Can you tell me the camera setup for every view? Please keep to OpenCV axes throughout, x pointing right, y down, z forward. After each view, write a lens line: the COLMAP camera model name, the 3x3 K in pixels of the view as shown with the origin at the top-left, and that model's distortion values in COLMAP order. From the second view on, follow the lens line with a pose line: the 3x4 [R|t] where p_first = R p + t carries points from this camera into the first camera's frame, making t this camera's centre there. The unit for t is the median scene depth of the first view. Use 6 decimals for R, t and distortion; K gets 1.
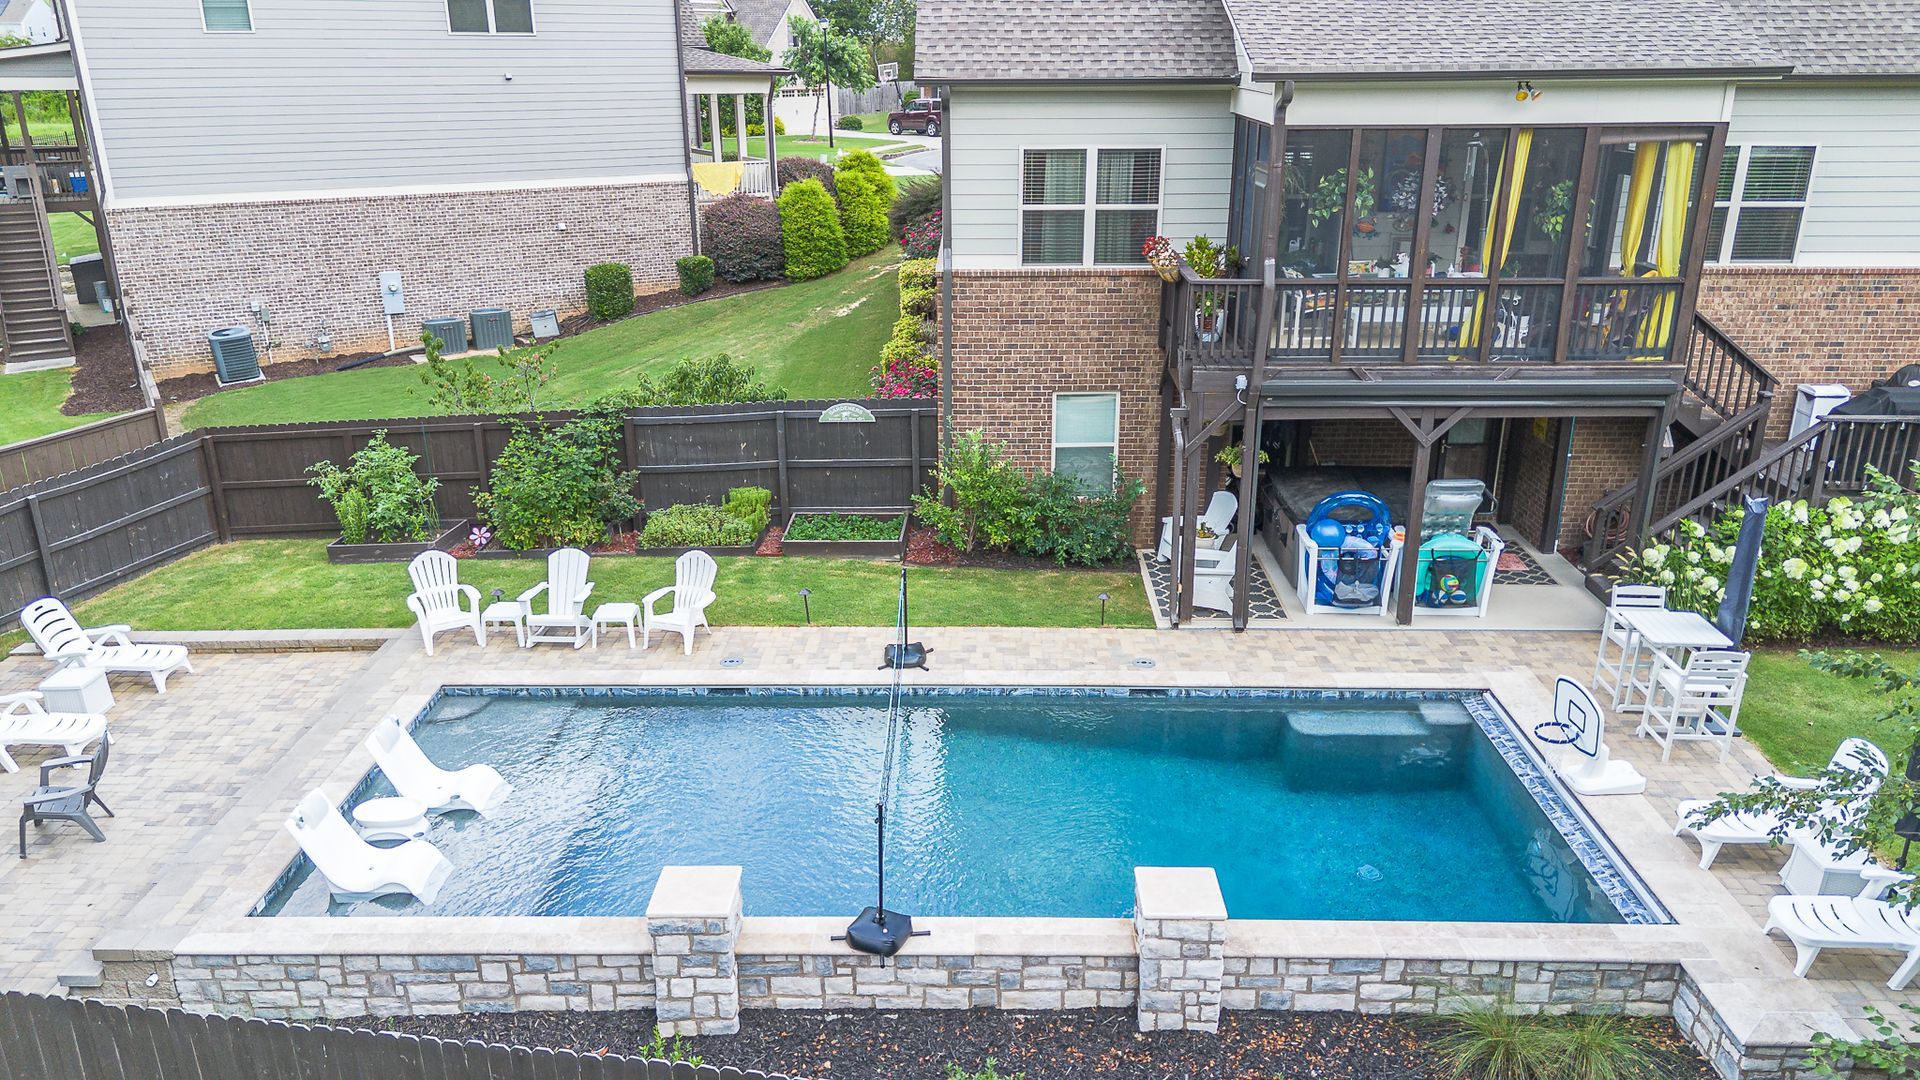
lens RADIAL K [[1357.2, 0, 960.0], [0, 1357.2, 540.0], [0, 0, 1]] dist [0.068332, -0.084979]
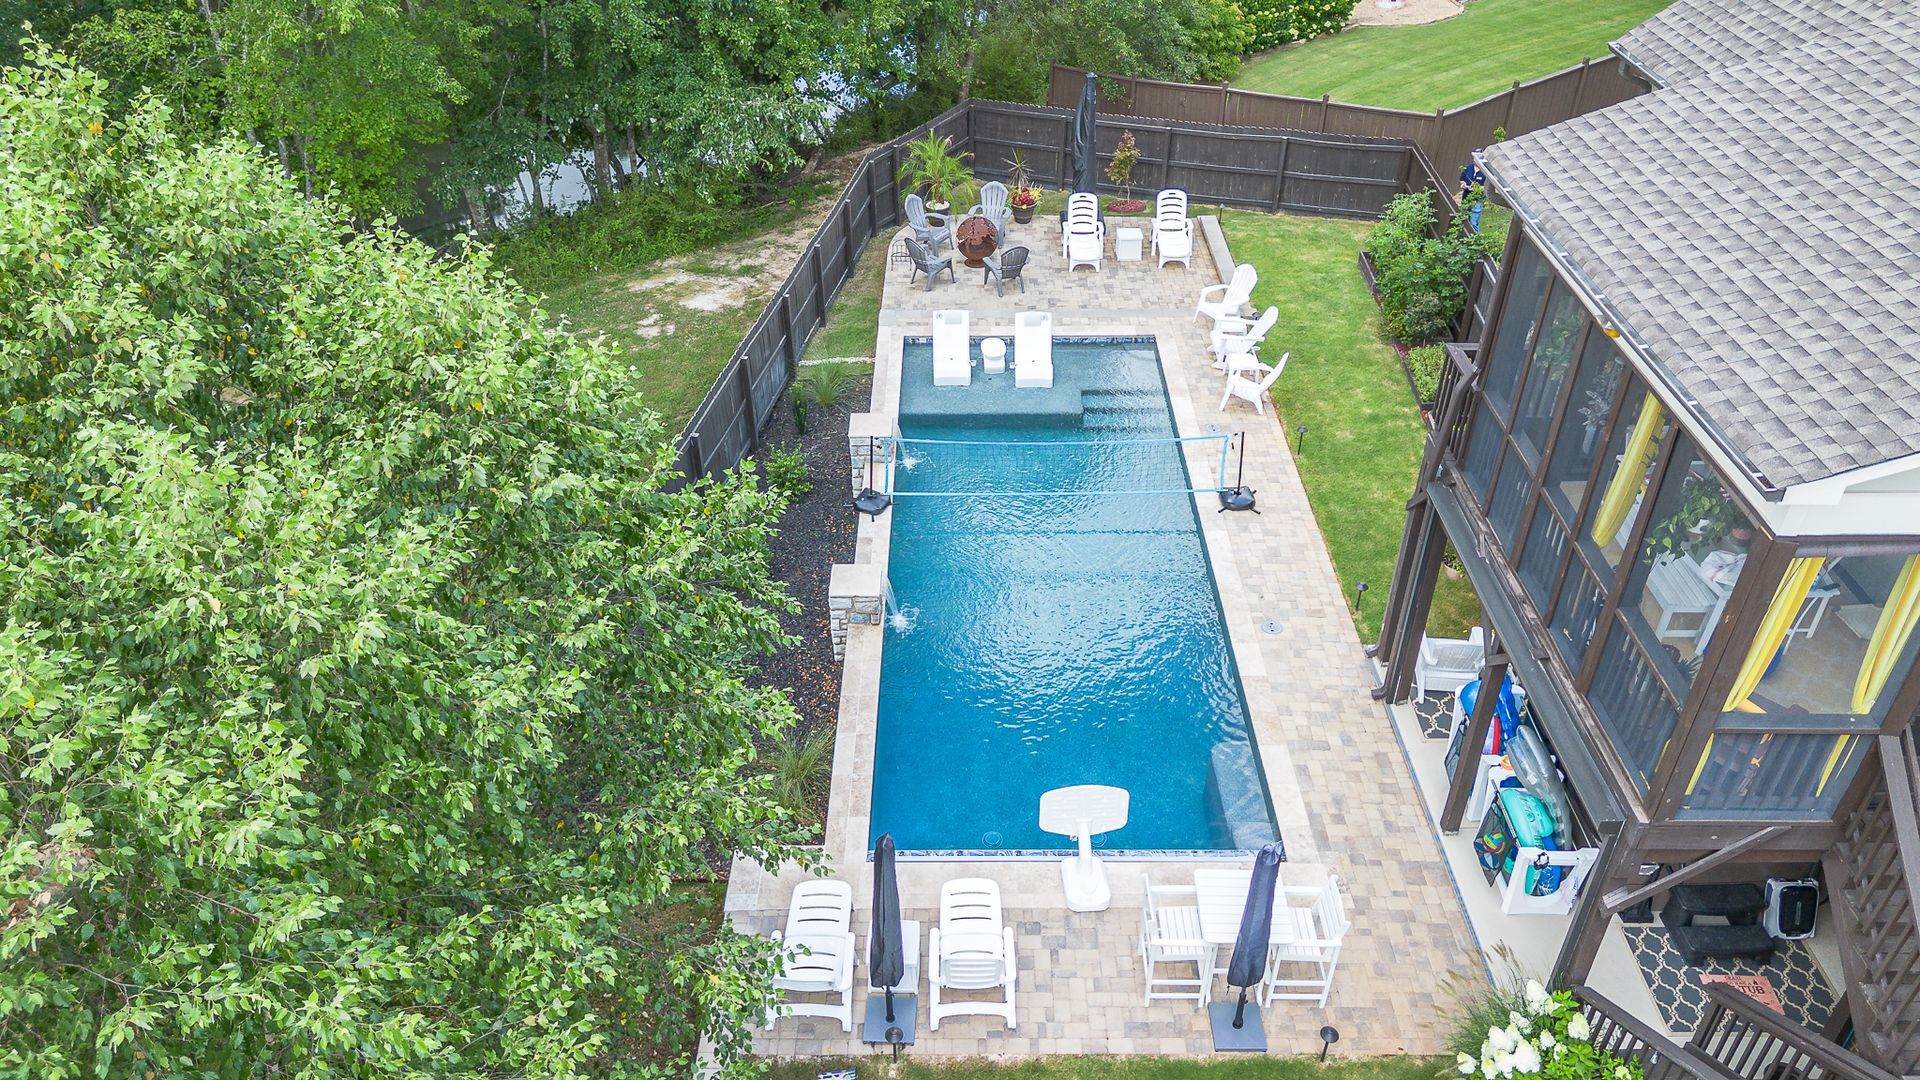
lens RADIAL K [[1353.5, 0, 963.4], [0, 1353.5, 546.6], [0, 0, 1]] dist [0.075666, -0.081433]
pose [[0.015456, 0.594822, -0.803709, 0.936015], [-0.335267, 0.760355, 0.556289, -0.465071], [0.941997, 0.260858, 0.211176, 0.502161]]
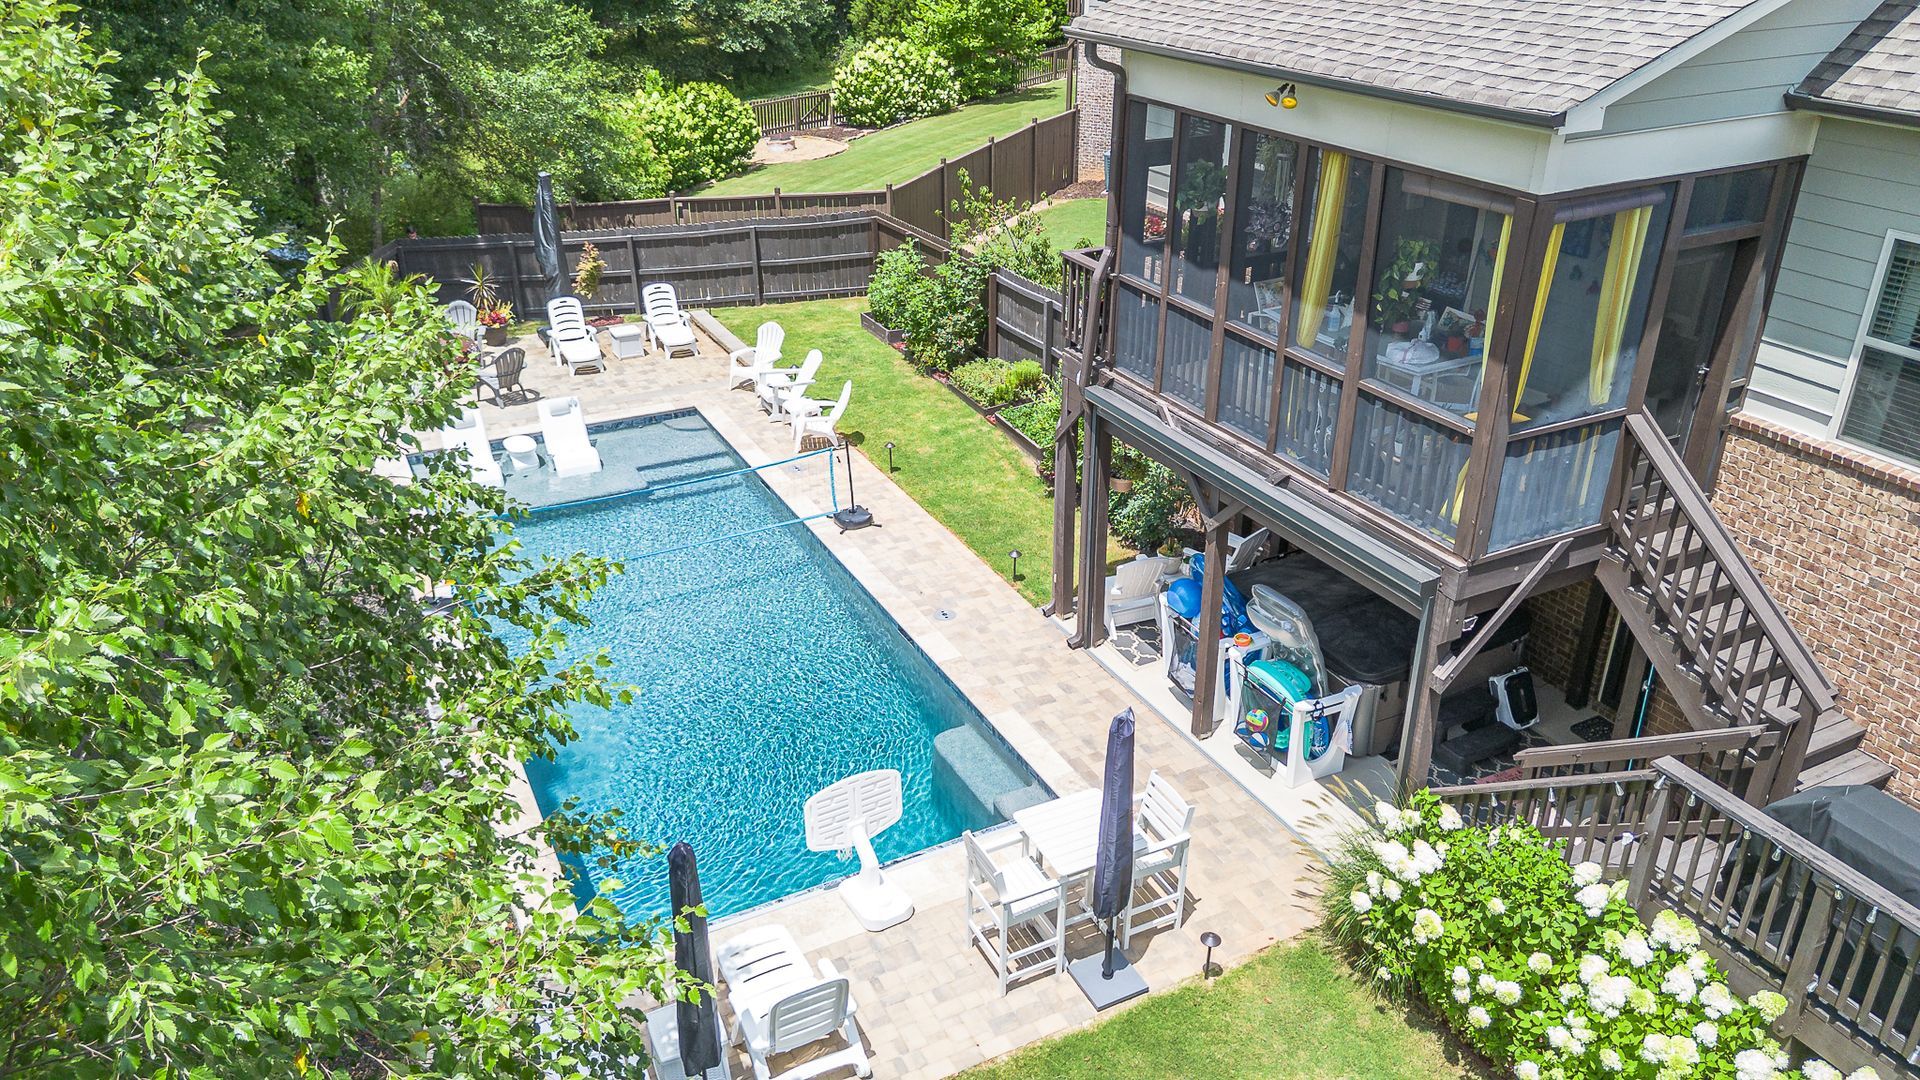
lens RADIAL K [[1367.2, 0, 967.7], [0, 1367.2, 536.6], [0, 0, 1]] dist [0.050307, -0.041541]
pose [[0.468834, 0.395131, -0.789979, 0.887250], [-0.298283, 0.912648, 0.279464, -0.241244], [0.831398, 0.104615, 0.545741, 0.441085]]
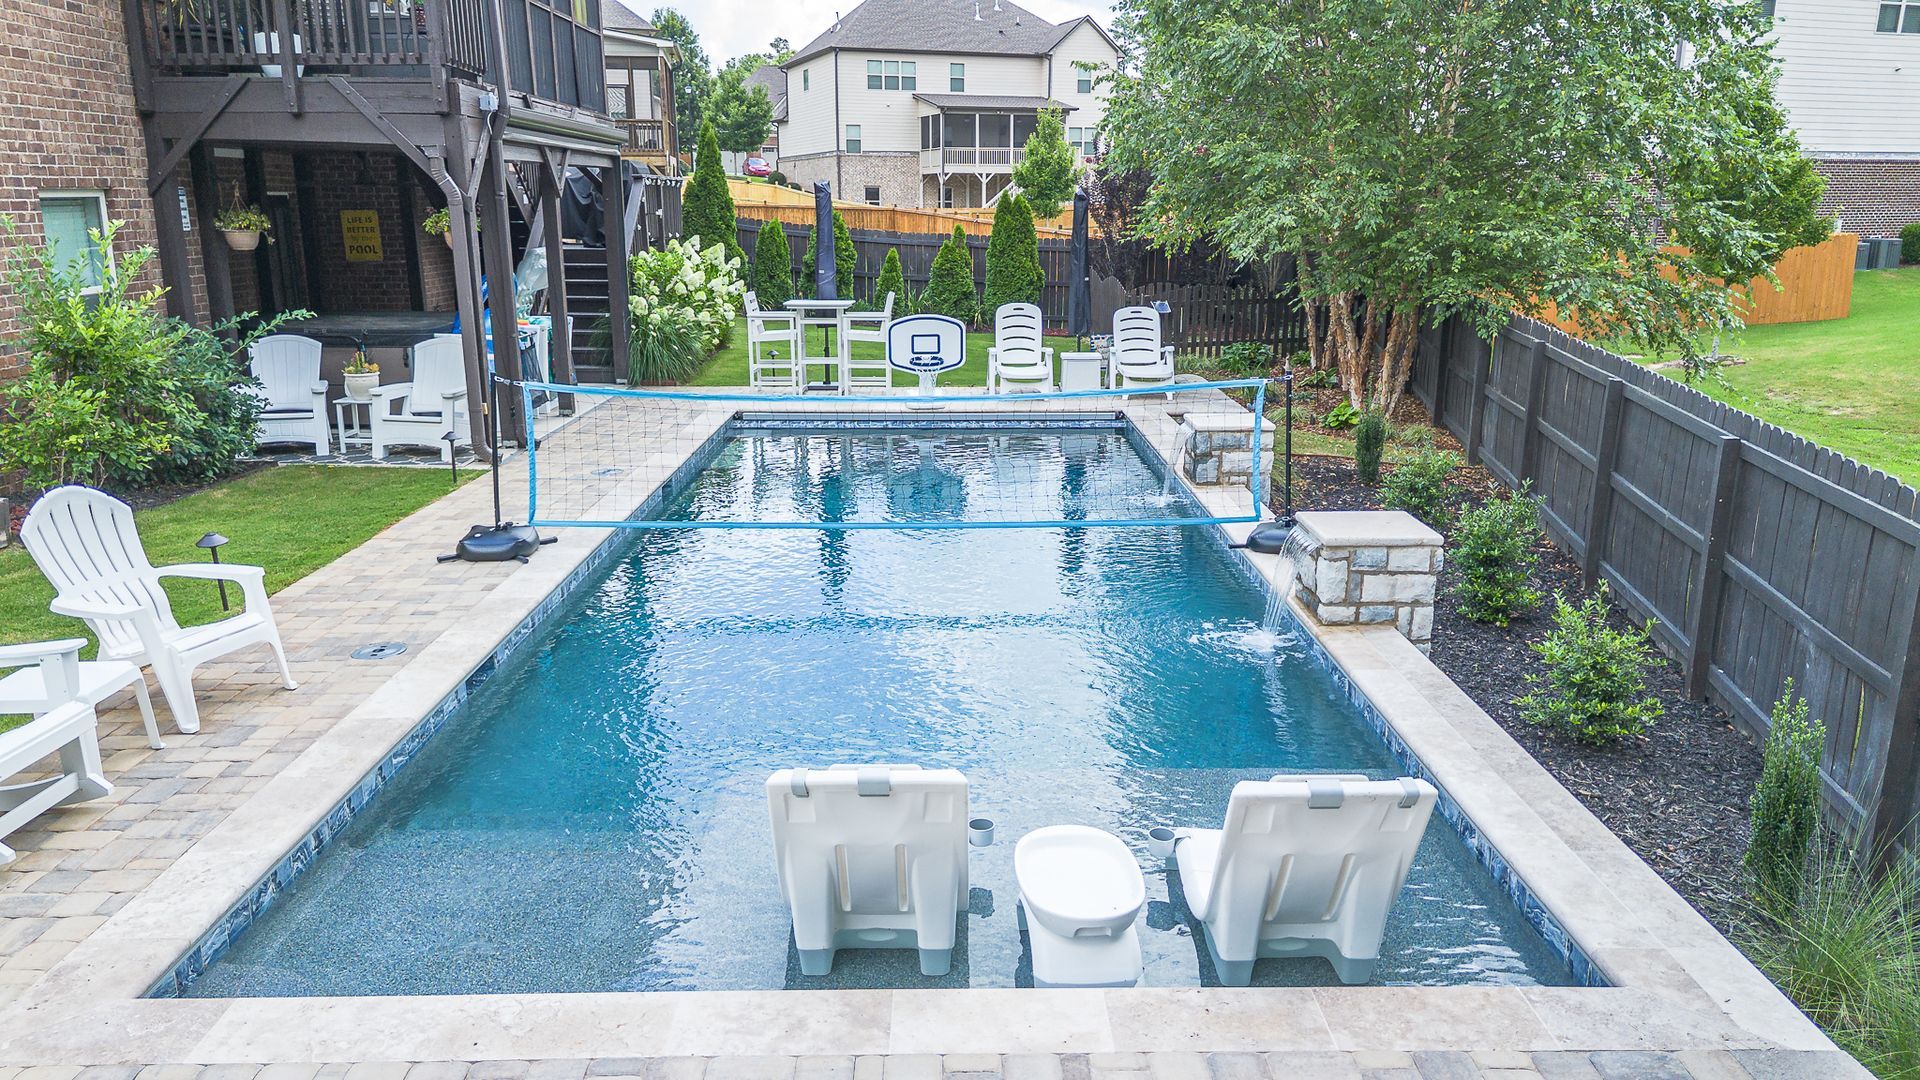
lens RADIAL K [[1355.4, 0, 963.7], [0, 1355.4, 543.8], [0, 0, 1]] dist [0.074079, -0.079566]
pose [[-0.024411, -0.241365, 0.970127, -0.578435], [0.337952, 0.911293, 0.235231, 0.016828], [-0.940847, 0.333599, 0.059324, 0.758980]]
